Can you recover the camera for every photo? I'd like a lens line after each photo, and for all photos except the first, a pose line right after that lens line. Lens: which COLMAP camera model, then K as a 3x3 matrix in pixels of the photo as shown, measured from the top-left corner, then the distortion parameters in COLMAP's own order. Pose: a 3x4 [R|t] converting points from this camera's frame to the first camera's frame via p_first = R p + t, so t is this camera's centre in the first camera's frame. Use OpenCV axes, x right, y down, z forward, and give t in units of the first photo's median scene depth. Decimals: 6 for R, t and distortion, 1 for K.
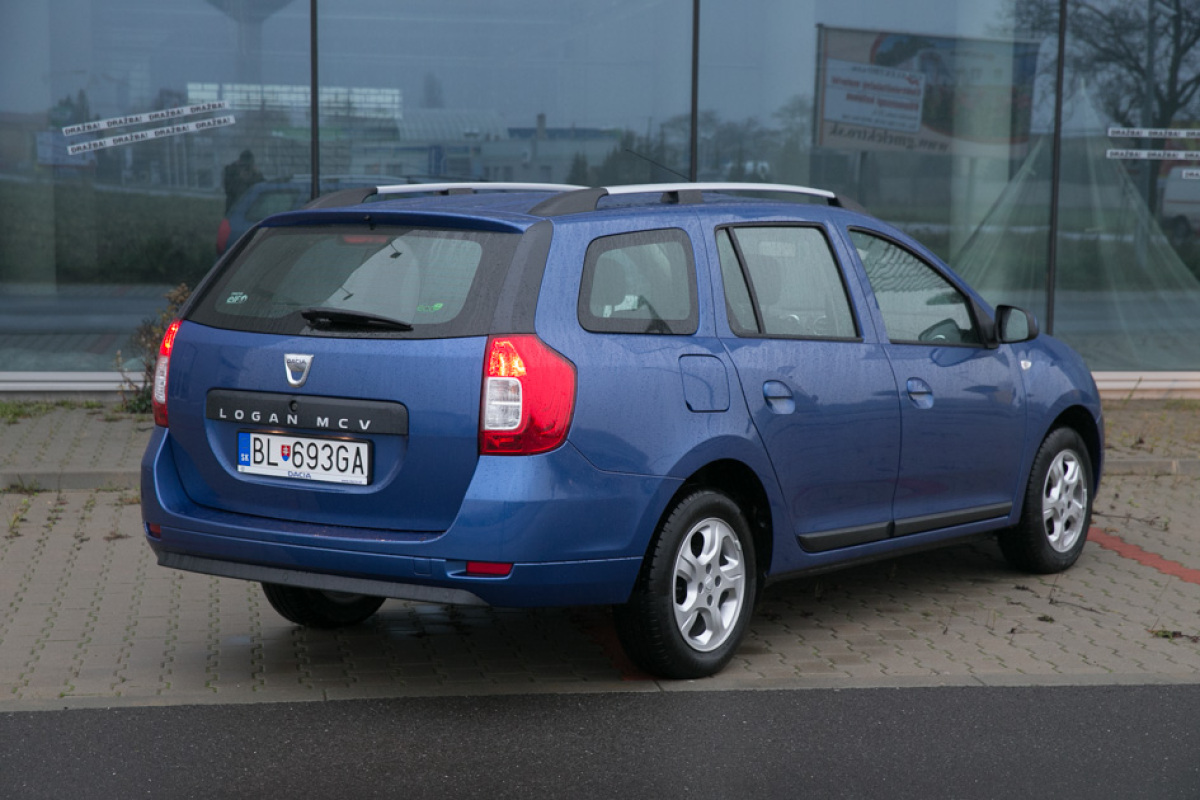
lens RADIAL K [[2331.7, 0, 600.0], [0, 2331.7, 400.0], [0, 0, 1]] dist [0.294515, 0.220666]
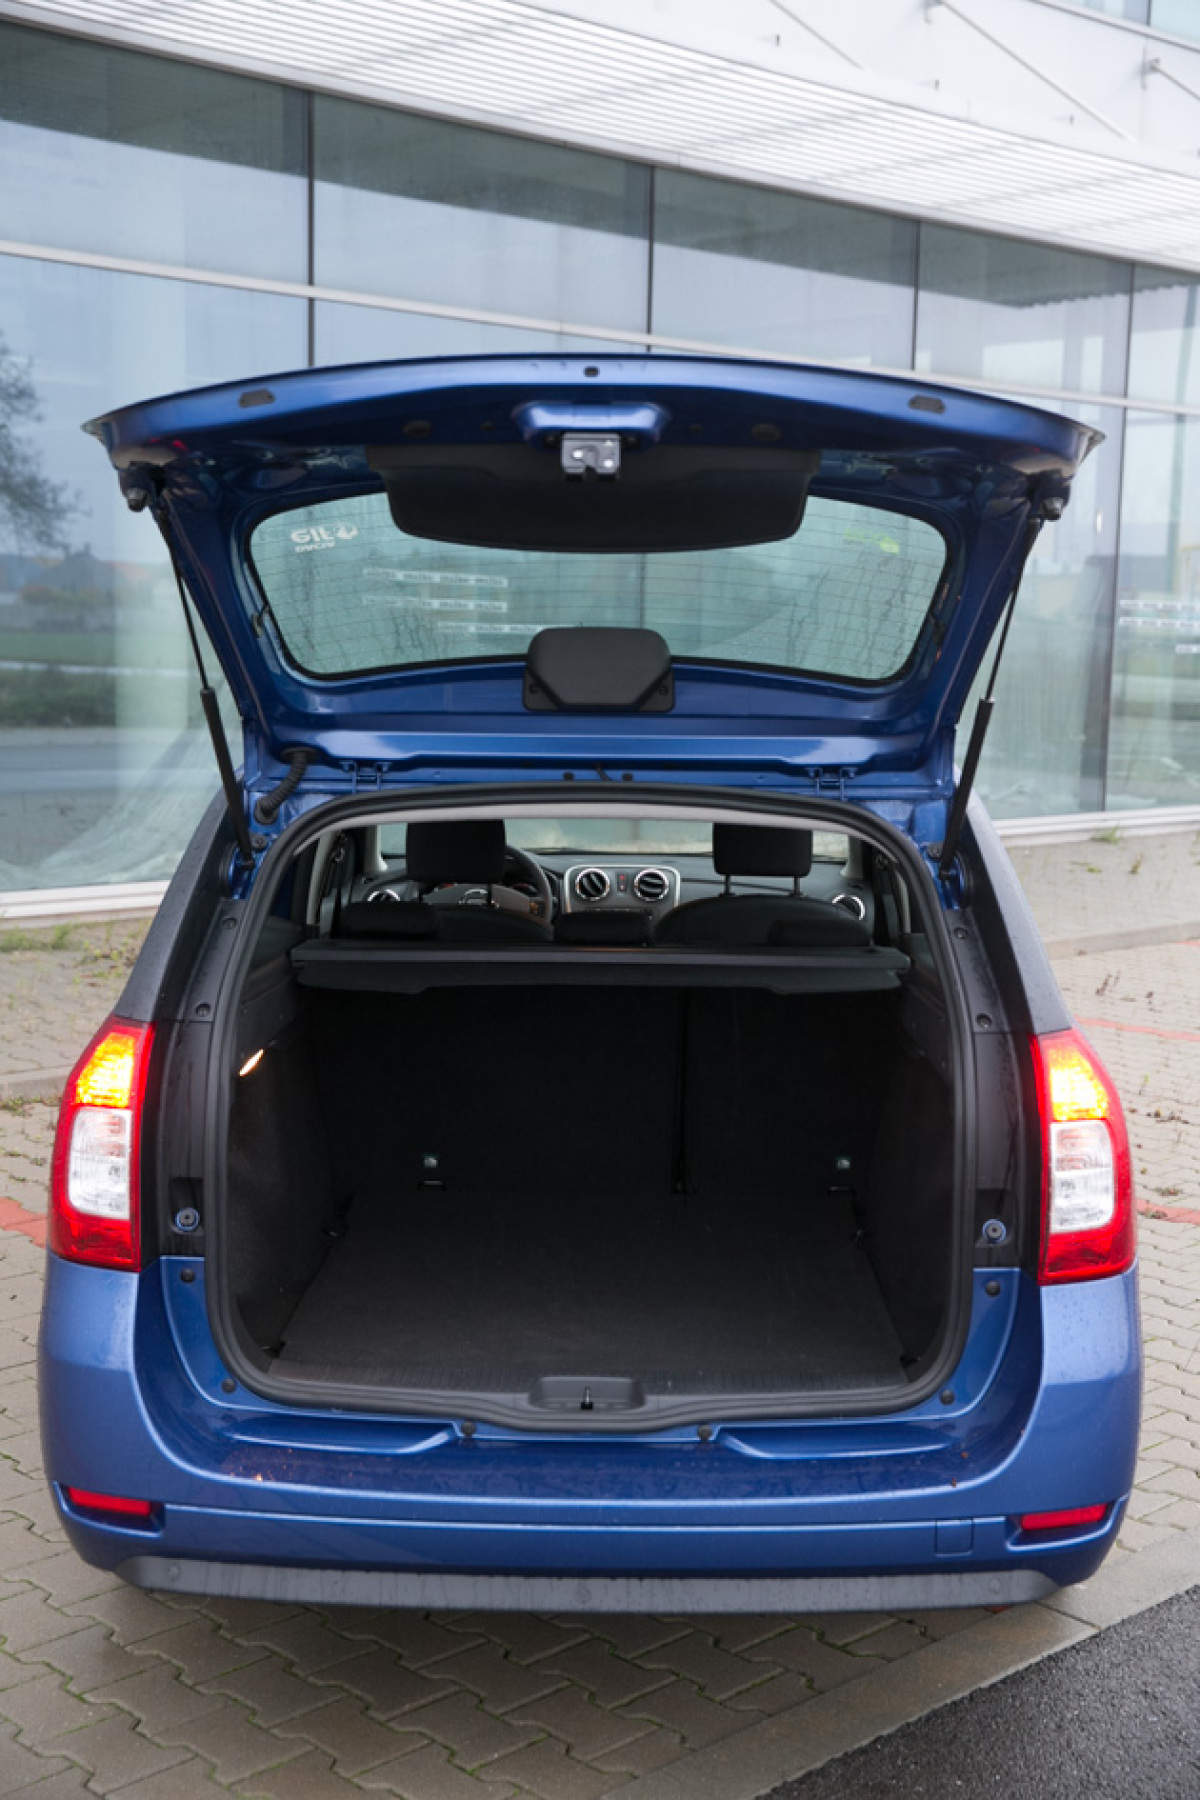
lens RADIAL K [[2343.5, 0, 600.0], [0, 2343.5, 900.0], [0, 0, 1]] dist [0.121098, 0.020558]
pose [[0.819432, -0.065097, 0.569468, -0.375424], [0.042963, 0.997711, 0.052228, -0.080490], [-0.571564, -0.018332, 0.820353, 0.614066]]
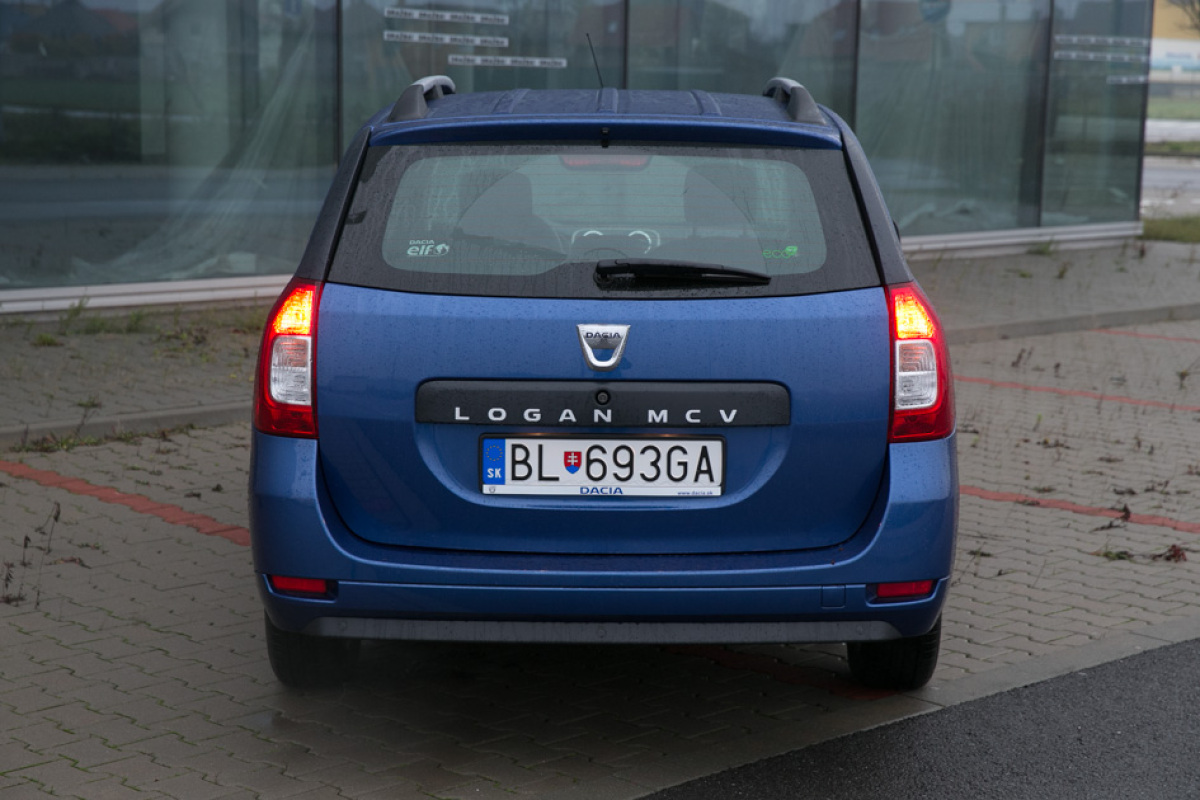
lens RADIAL K [[2331.7, 0, 600.0], [0, 2331.7, 400.0], [0, 0, 1]] dist [0.294515, 0.220666]
pose [[0.813957, -0.081971, 0.575113, -0.533516], [0.049596, 0.996186, 0.071794, -0.047184], [-0.578805, -0.029914, 0.814917, 0.406039]]
